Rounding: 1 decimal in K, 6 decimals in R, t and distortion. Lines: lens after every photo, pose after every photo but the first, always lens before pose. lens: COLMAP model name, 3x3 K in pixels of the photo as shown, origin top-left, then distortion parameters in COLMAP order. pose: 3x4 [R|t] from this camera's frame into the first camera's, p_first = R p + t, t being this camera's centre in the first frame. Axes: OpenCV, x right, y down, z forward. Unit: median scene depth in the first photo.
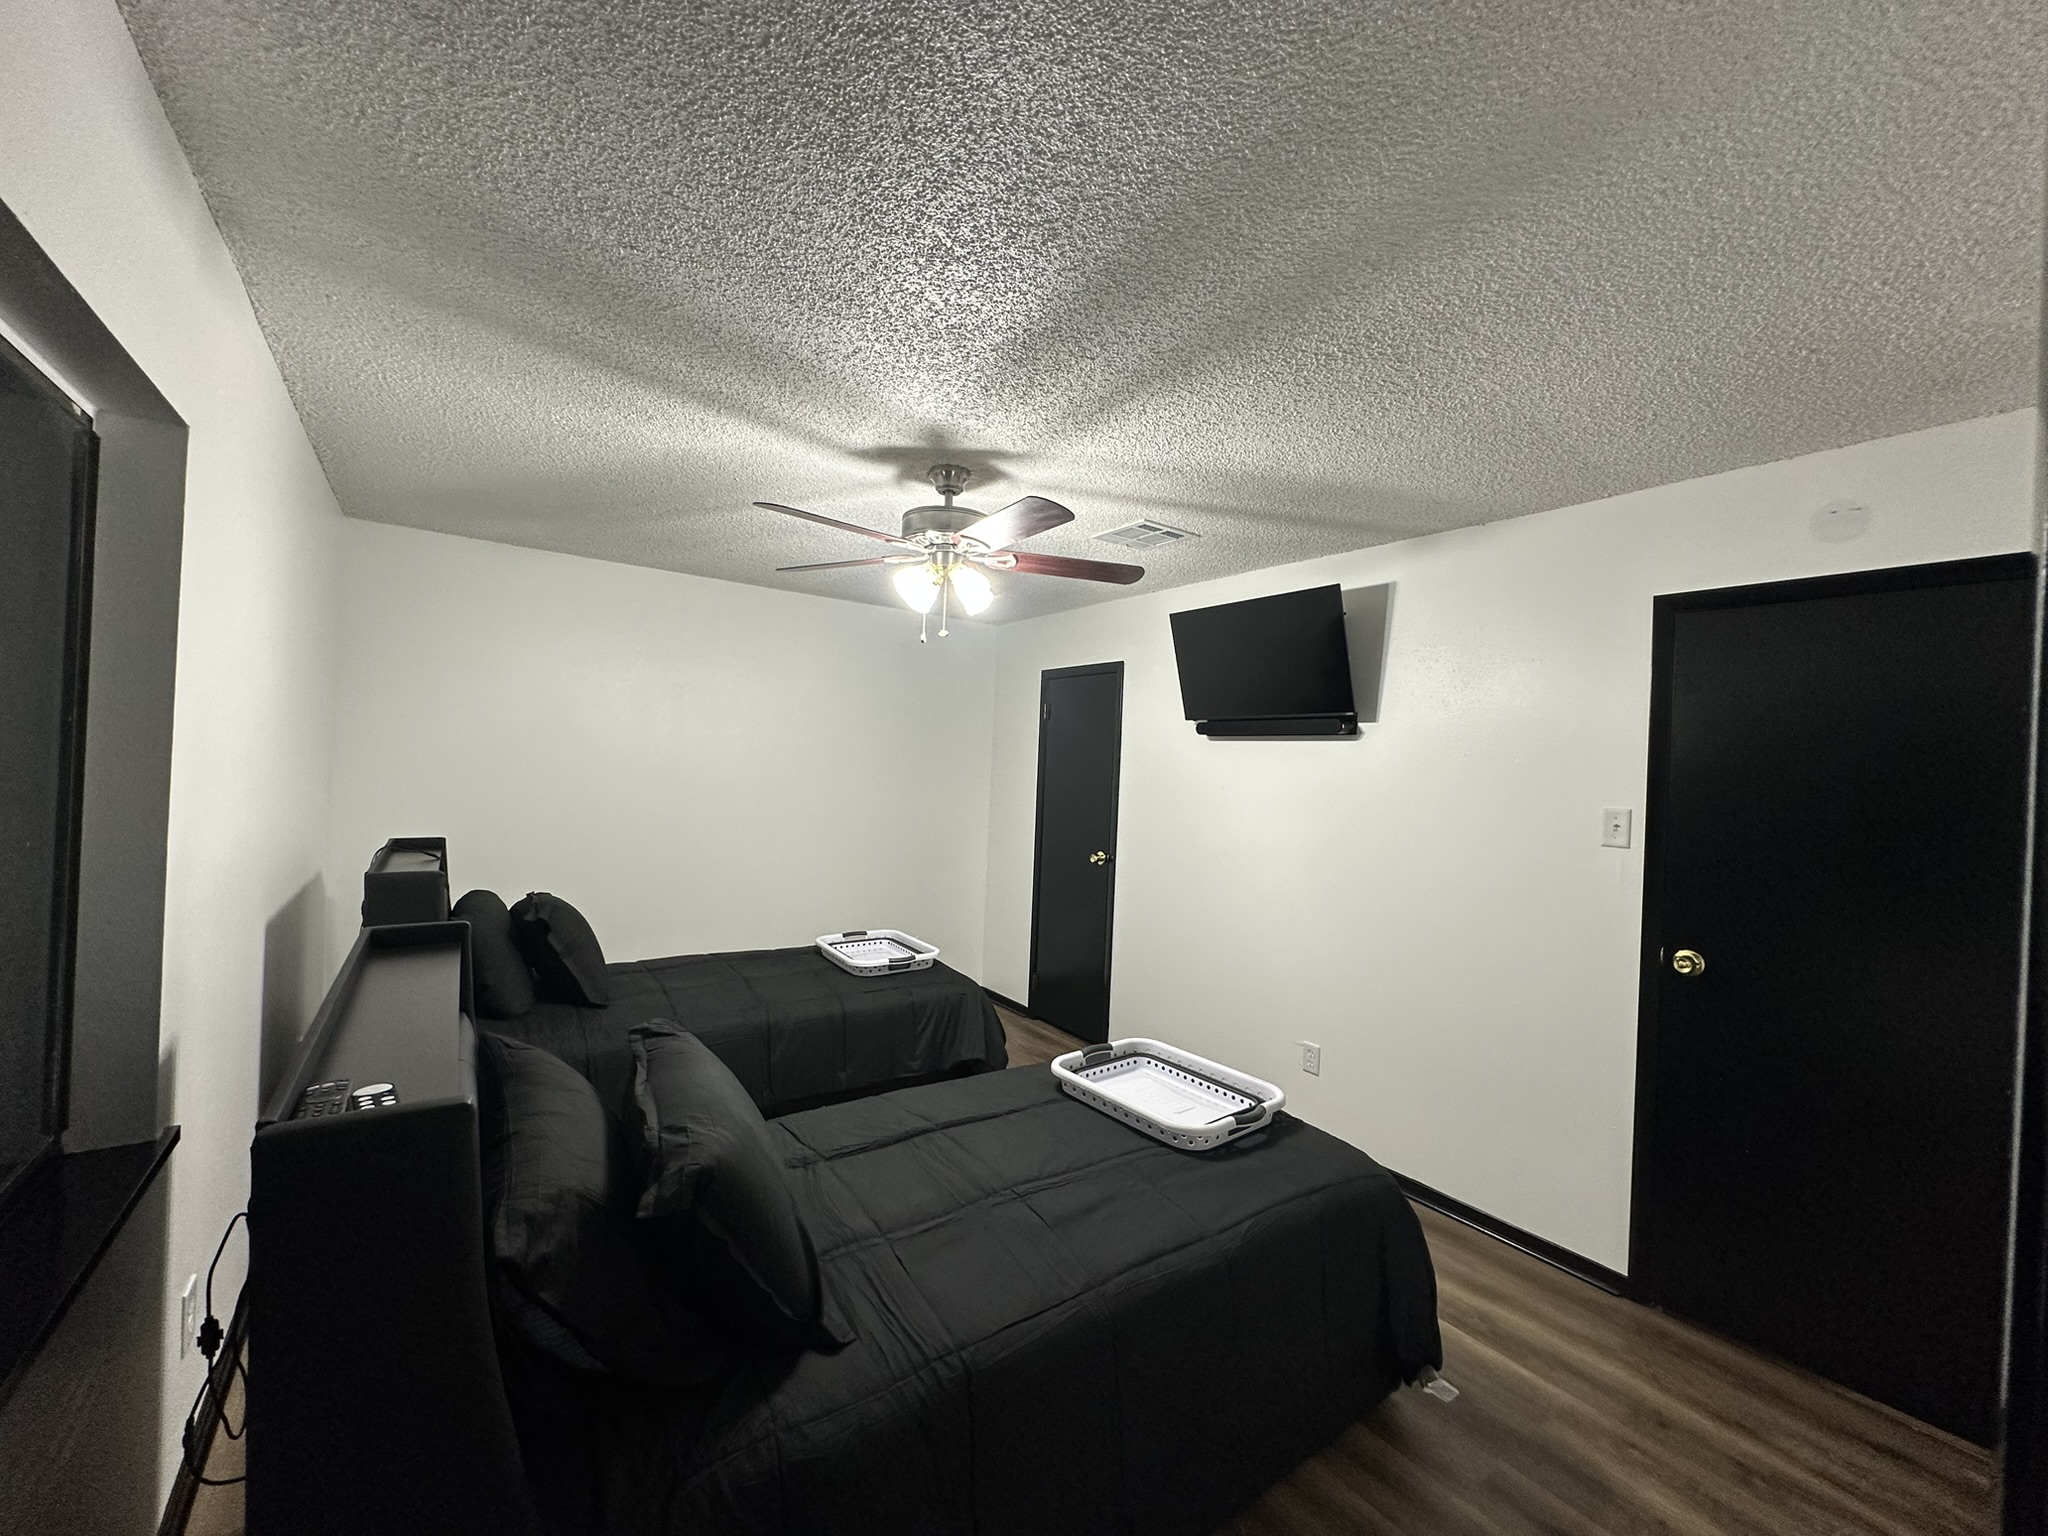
lens RADIAL K [[817.2, 0, 1026.6], [0, 817.2, 764.8], [0, 0, 1]] dist [-0.001018, 0.000026]
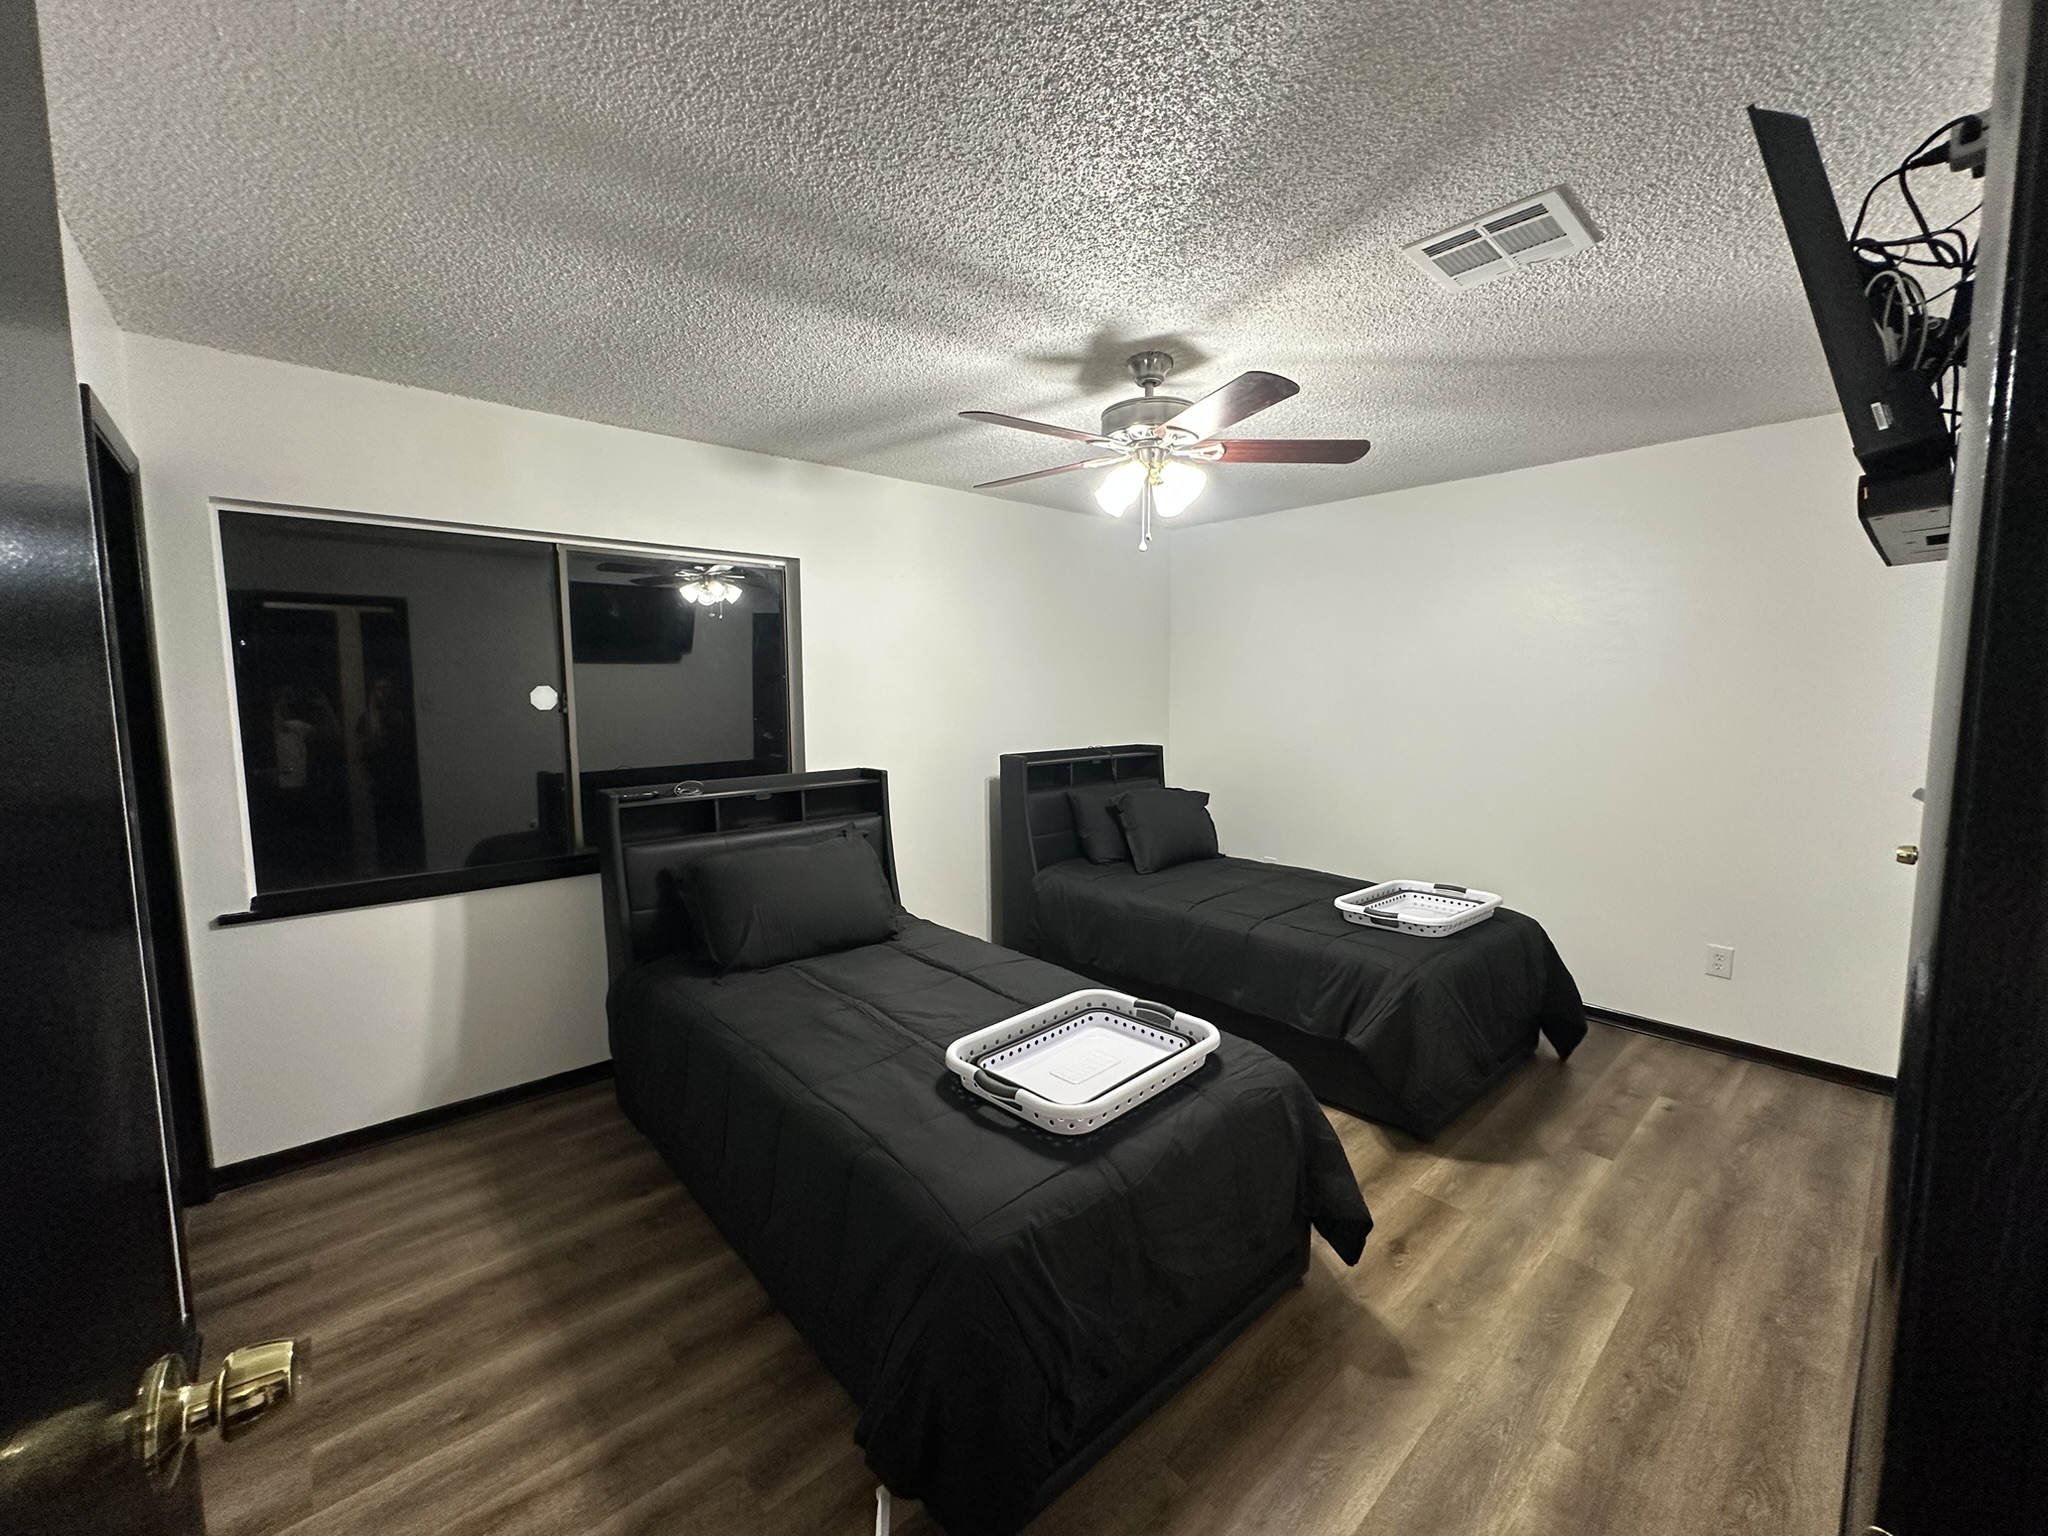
lens RADIAL K [[822.5, 0, 1027.9], [0, 822.5, 765.7], [0, 0, 1]] dist [-0.001696, 0.000382]
pose [[0.102999, 0.053004, -0.993268, 1.163618], [0.011450, 0.998450, 0.054468, 0.071531], [0.994616, -0.016983, 0.102232, 1.031505]]
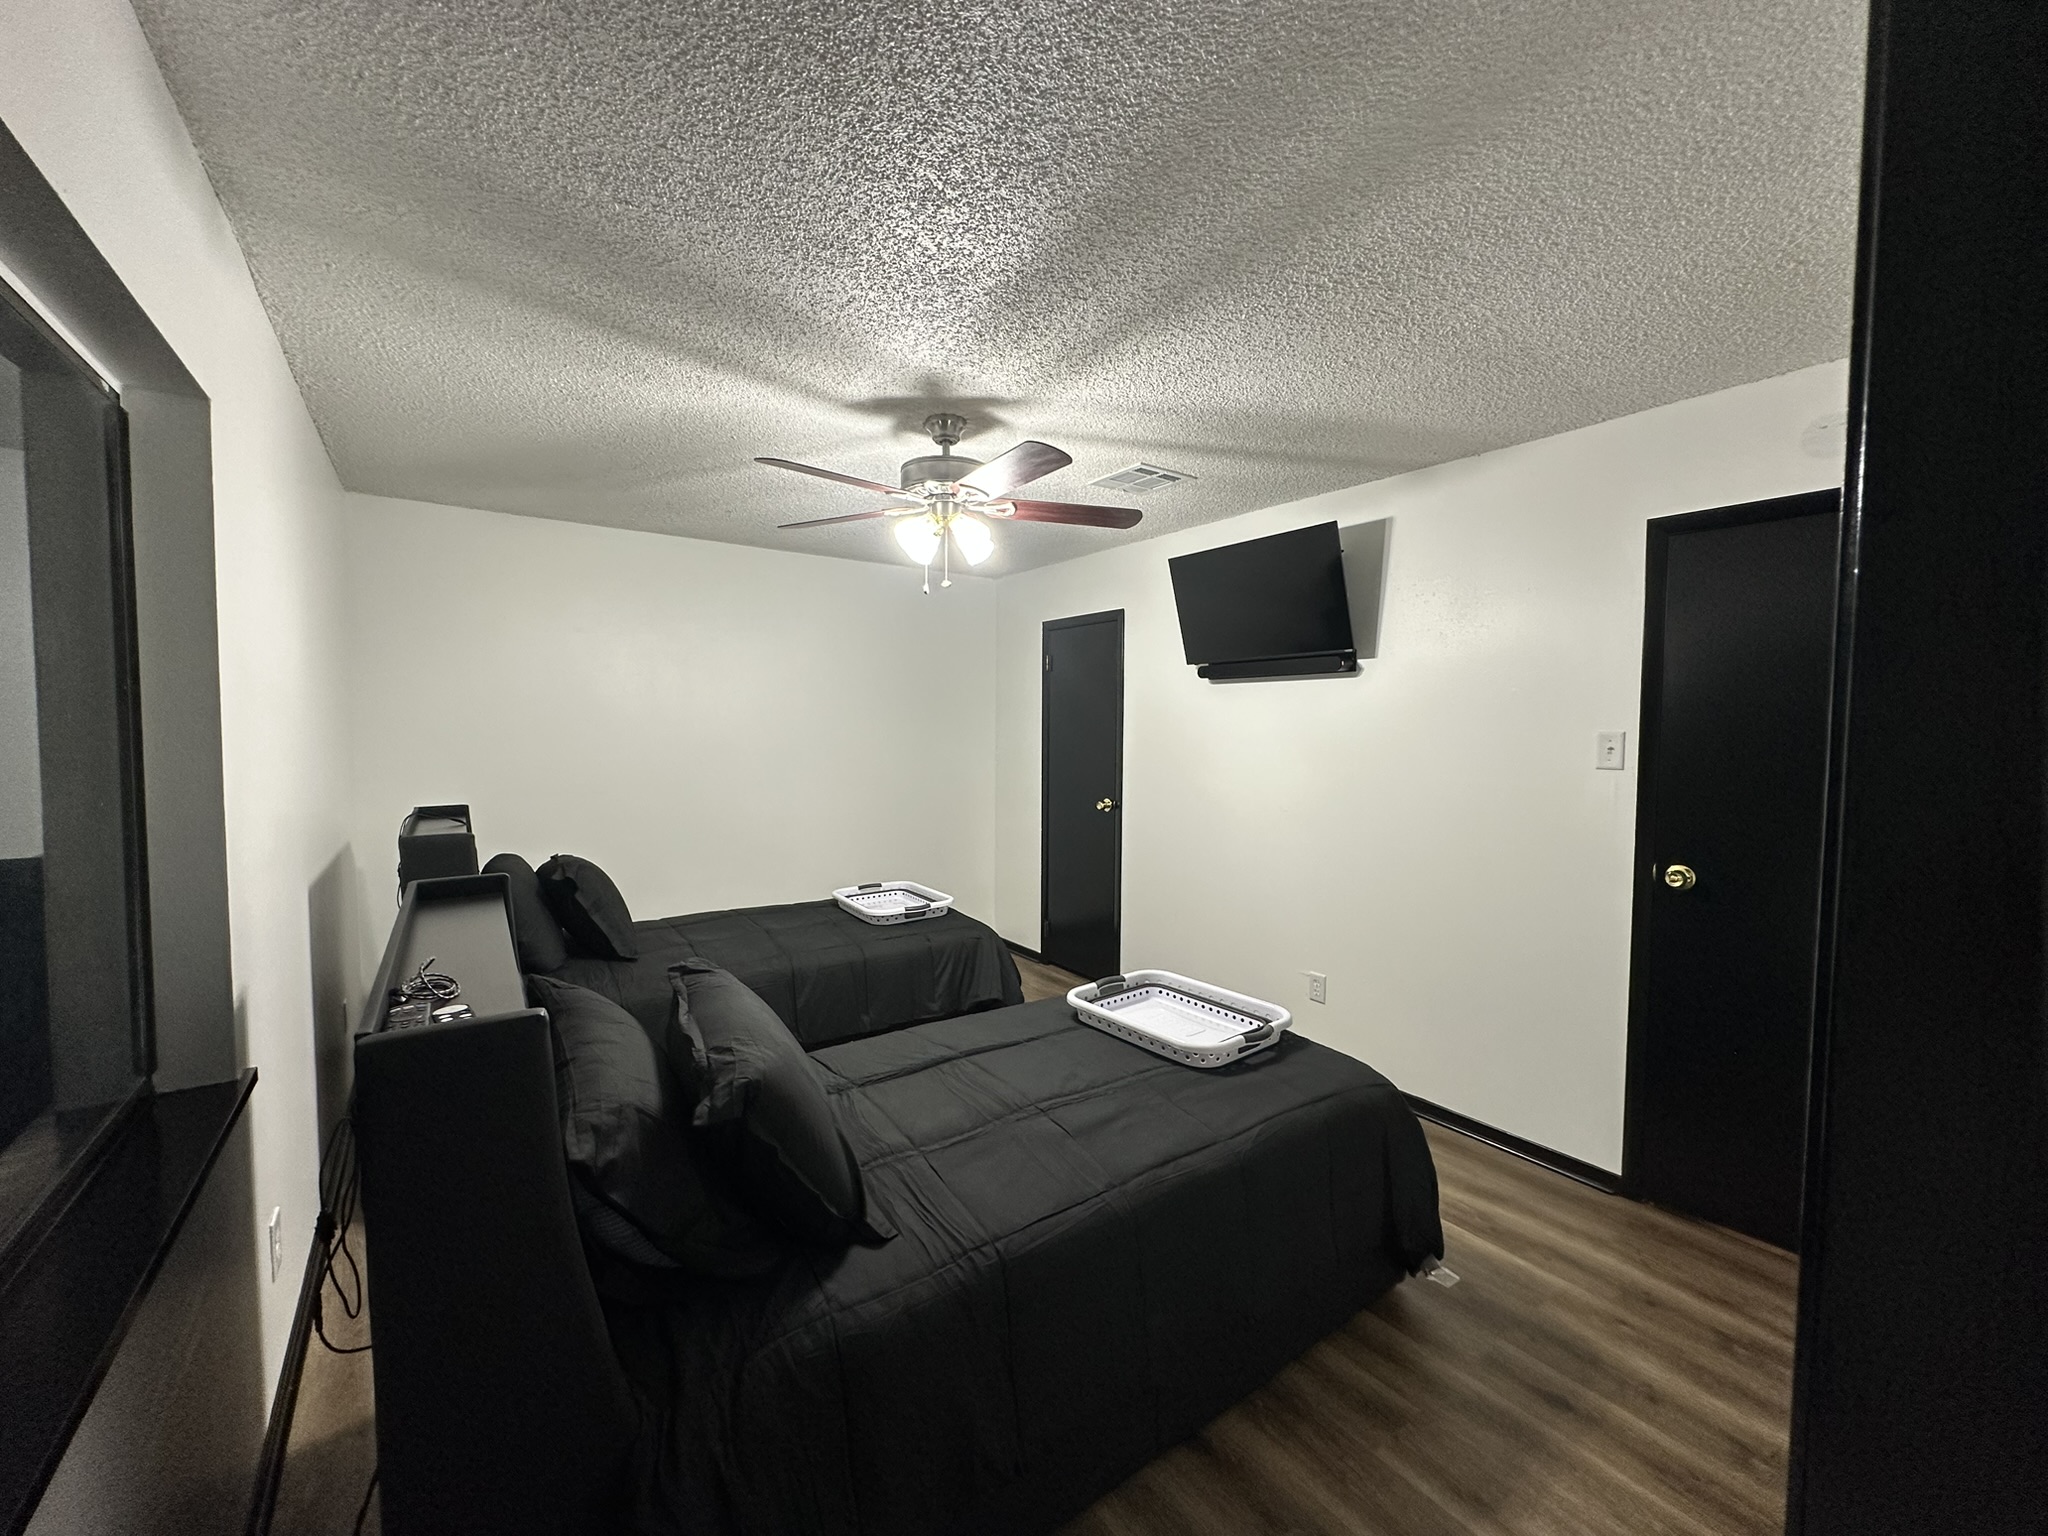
lens RADIAL K [[817.2, 0, 1026.6], [0, 817.2, 764.8], [0, 0, 1]] dist [-0.001018, 0.000026]
pose [[0.999330, -0.036276, -0.004772, -0.007175], [0.036472, 0.998051, 0.050633, 0.021796], [0.002926, -0.050773, 0.998706, -0.034159]]
